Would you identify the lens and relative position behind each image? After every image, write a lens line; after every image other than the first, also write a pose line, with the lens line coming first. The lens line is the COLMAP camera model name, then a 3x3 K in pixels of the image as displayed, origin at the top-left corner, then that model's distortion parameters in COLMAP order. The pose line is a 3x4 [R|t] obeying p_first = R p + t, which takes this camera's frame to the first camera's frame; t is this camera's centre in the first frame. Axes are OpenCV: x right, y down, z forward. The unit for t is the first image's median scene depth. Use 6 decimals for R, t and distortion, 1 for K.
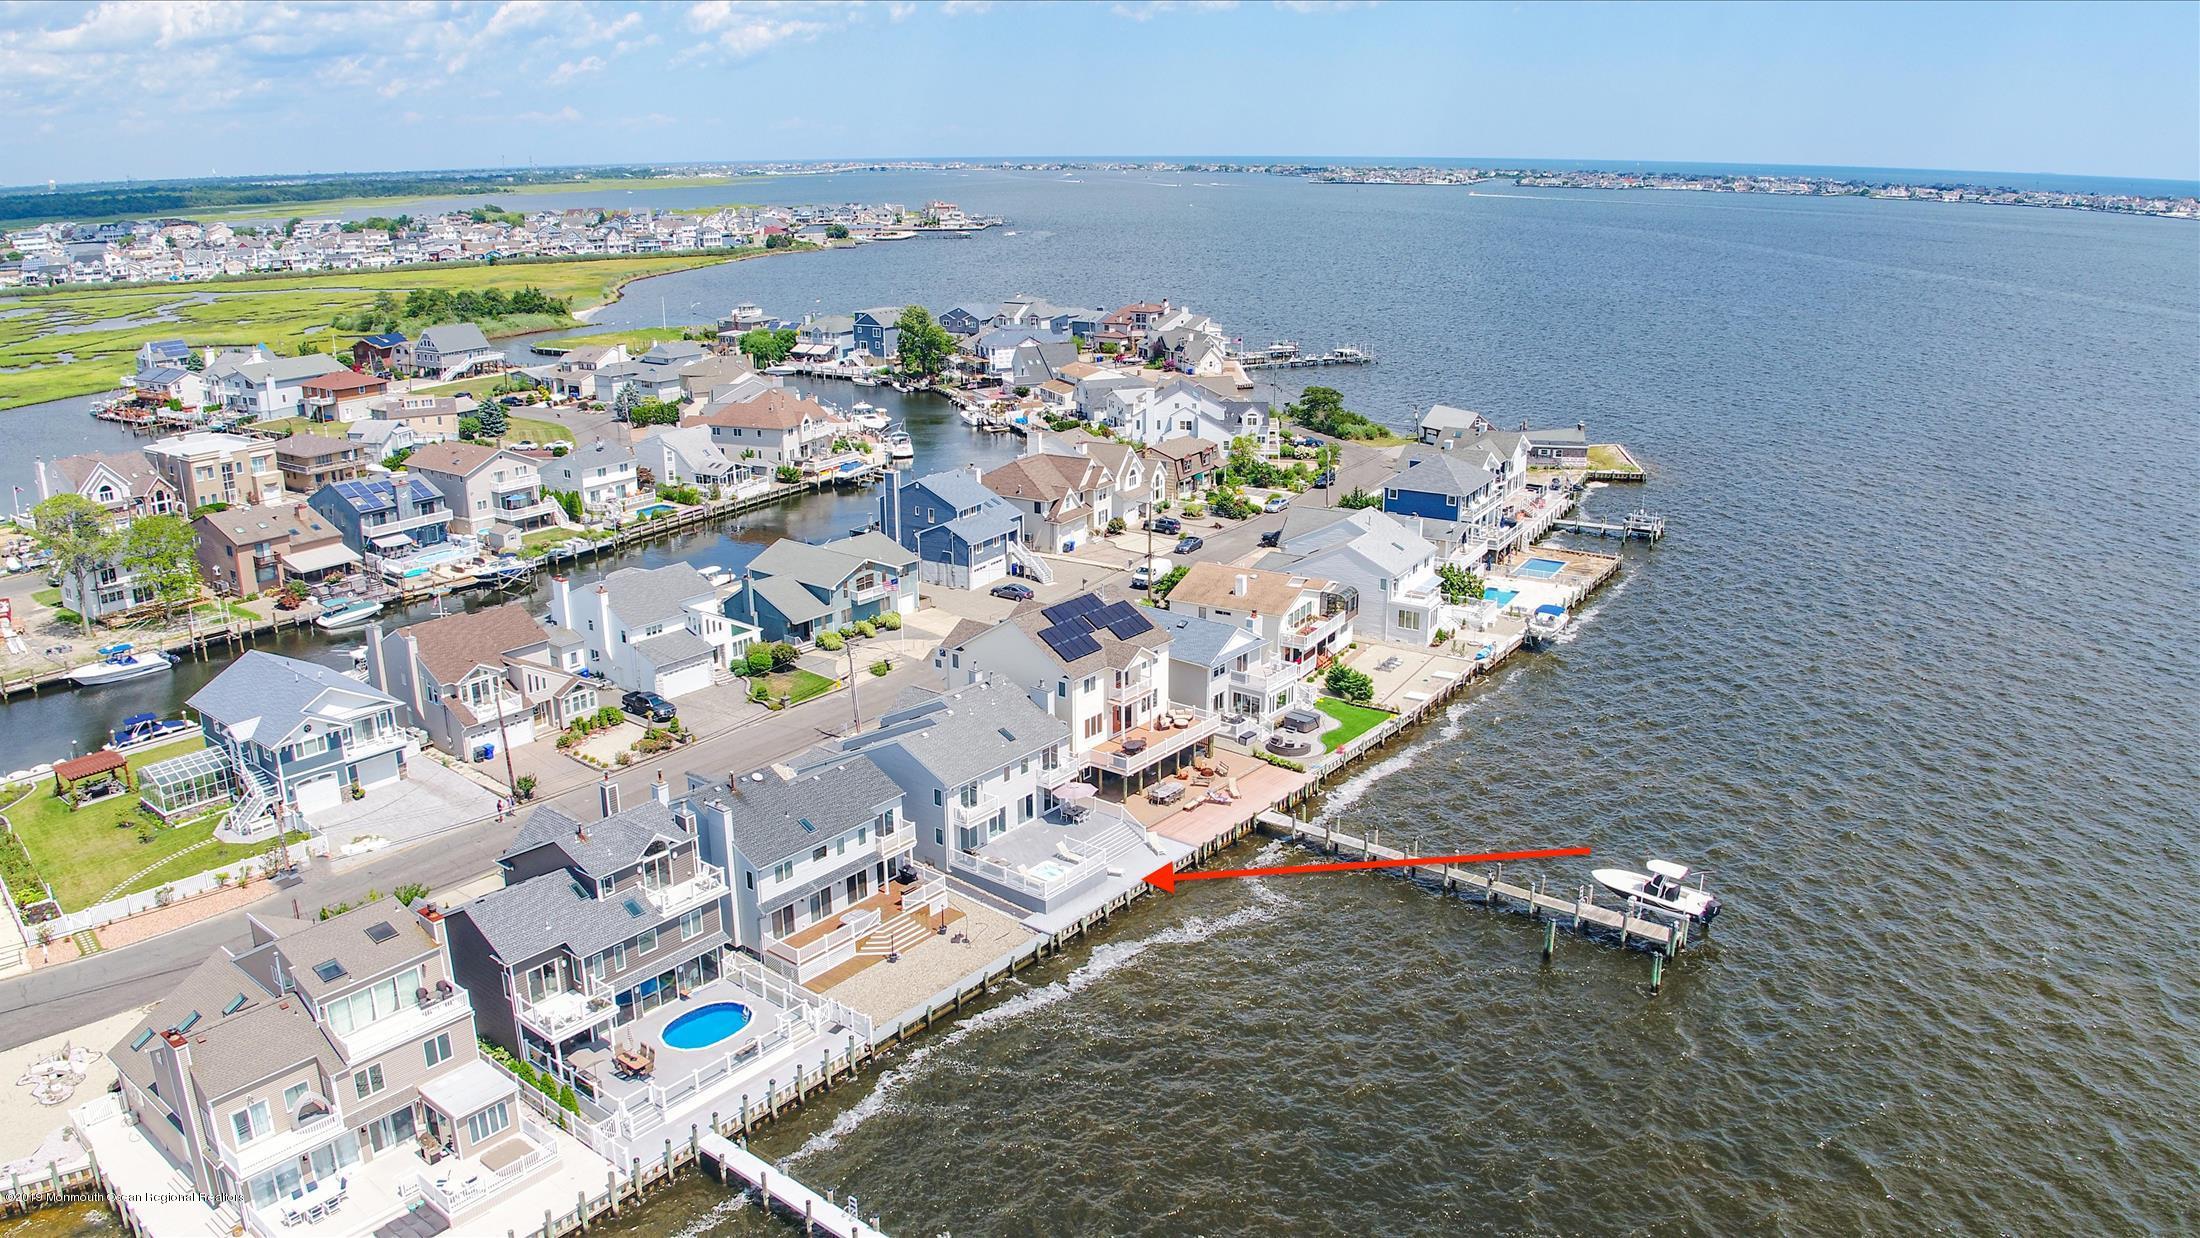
lens RADIAL K [[1560.2, 0, 1115.4], [0, 1560.2, 605.9], [0, 0, 1]] dist [-0.125569, 0.020273]
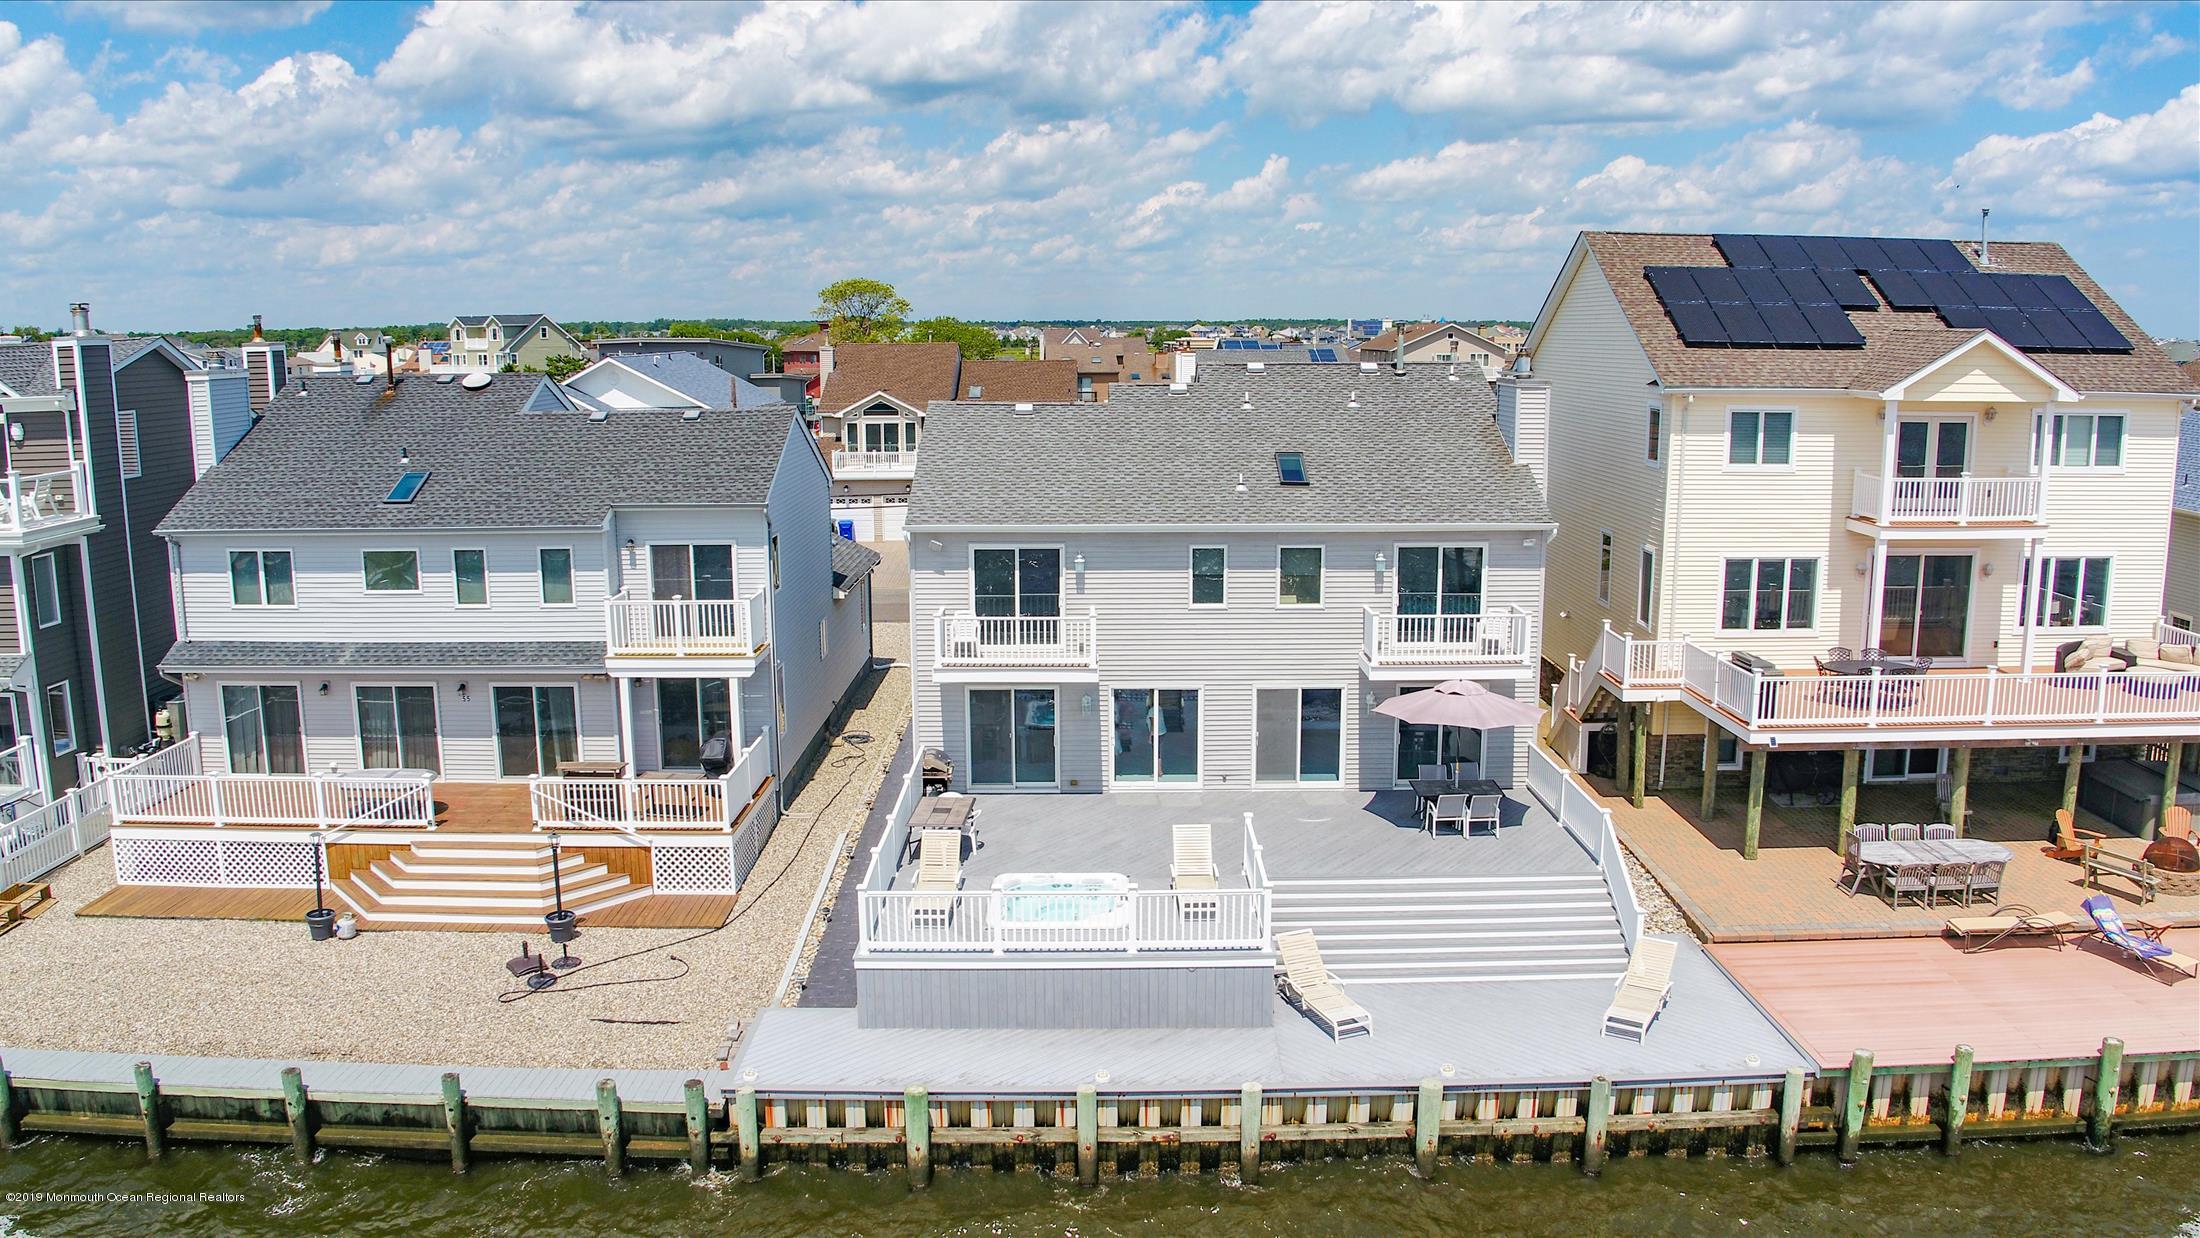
lens RADIAL K [[1560.2, 0, 1115.4], [0, 1560.2, 605.9], [0, 0, 1]] dist [-0.125569, 0.020273]
pose [[0.616669, 0.135756, -0.775429, 0.089990], [-0.218134, 0.975915, -0.002618, 0.073205], [0.756397, 0.170762, 0.631430, 0.498943]]
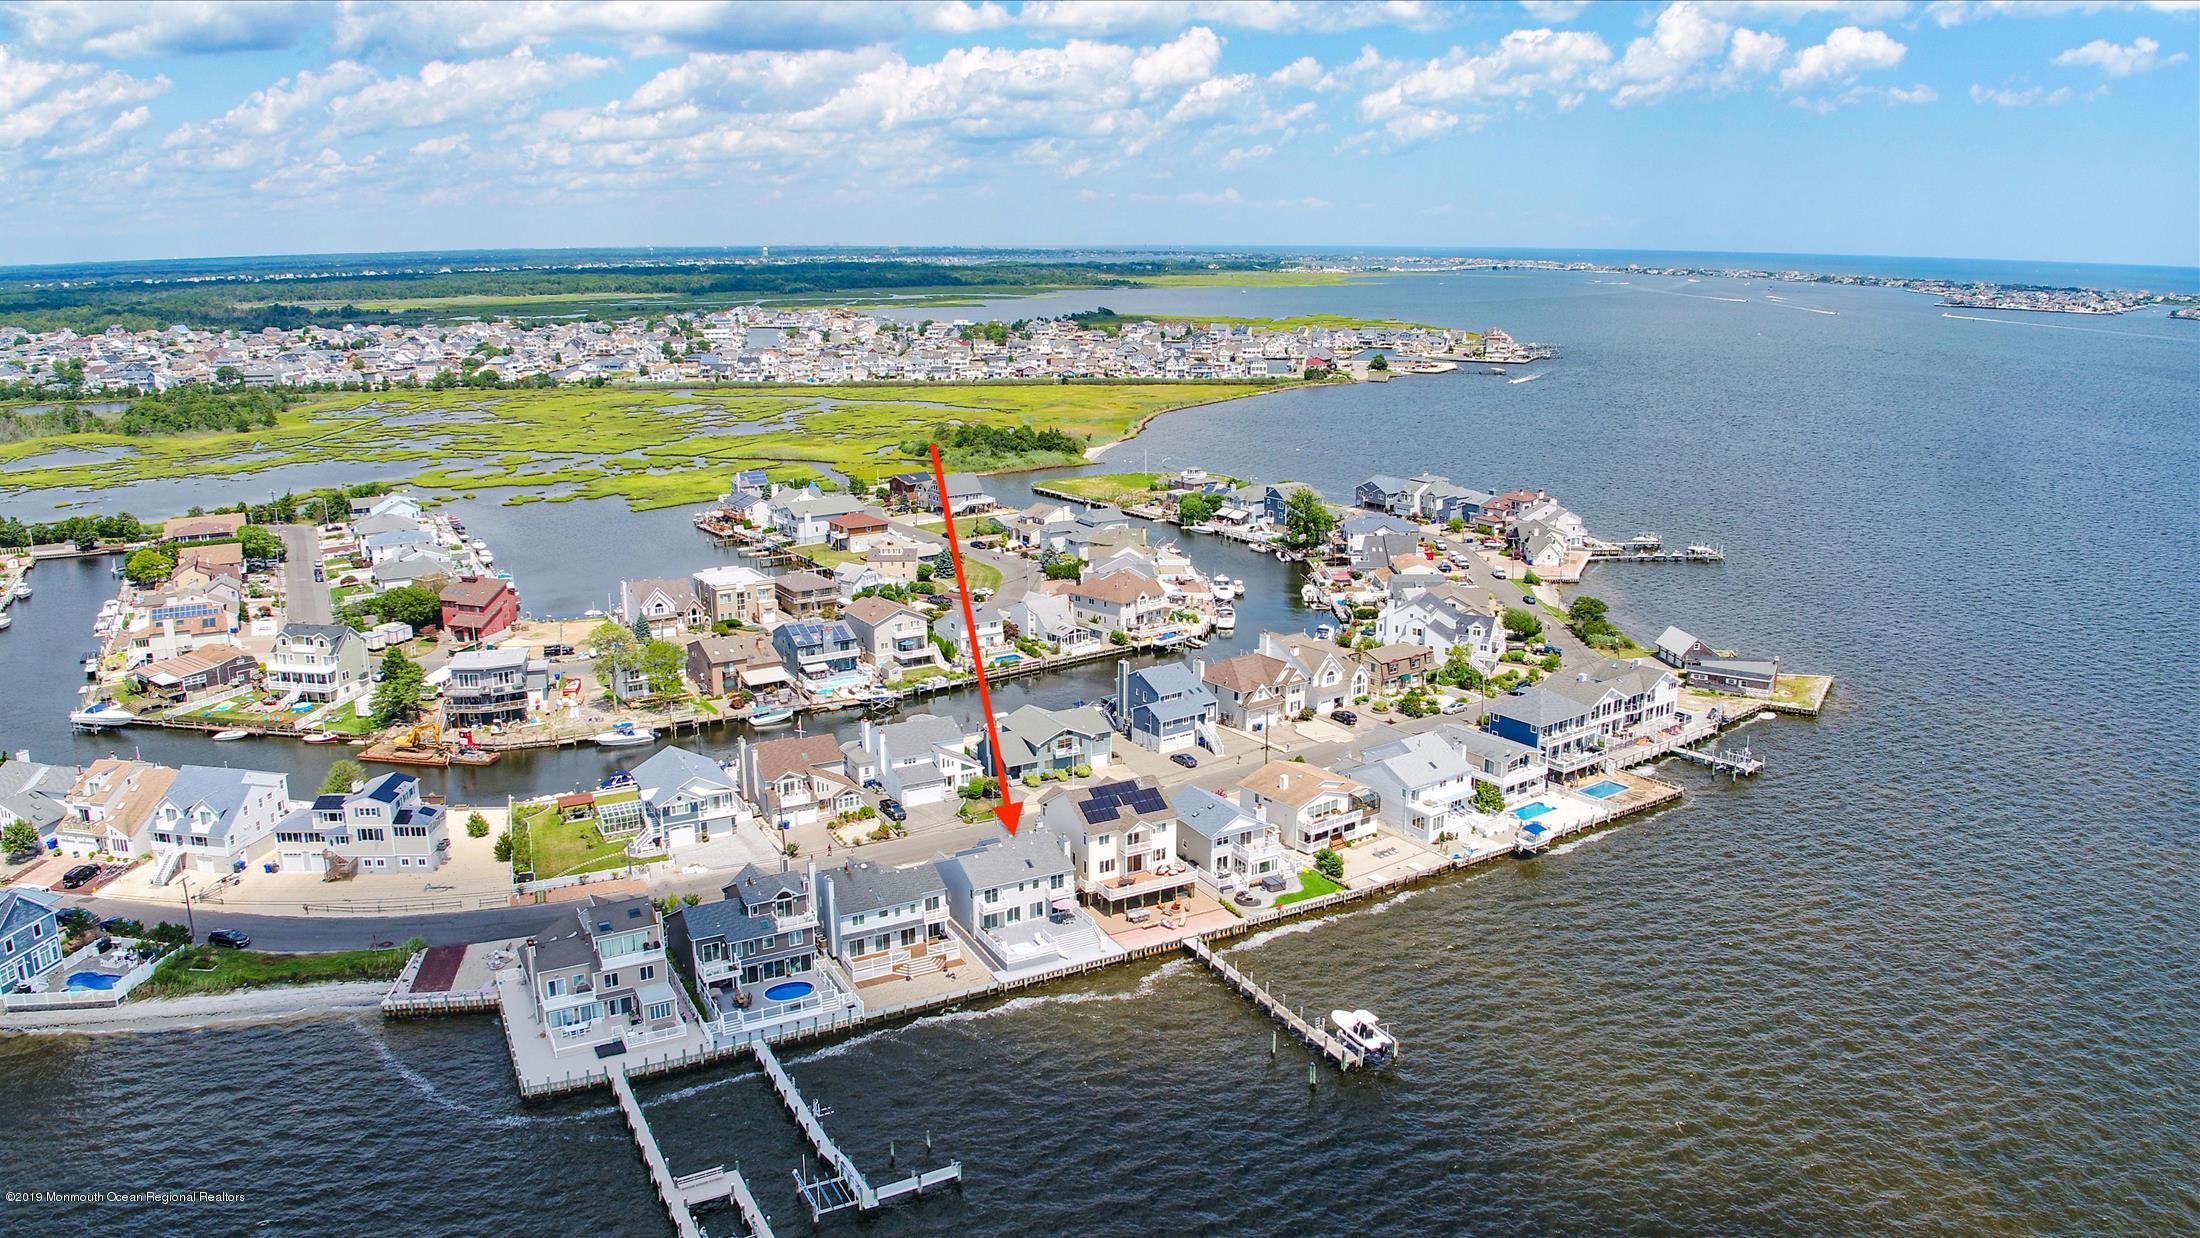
lens RADIAL K [[1560.2, 0, 1115.4], [0, 1560.2, 605.9], [0, 0, 1]] dist [-0.125569, 0.020273]
pose [[0.921356, 0.093157, -0.377393, 0.386305], [-0.113298, 0.993062, -0.031473, -0.093225], [0.371843, 0.071755, 0.925518, -0.325389]]
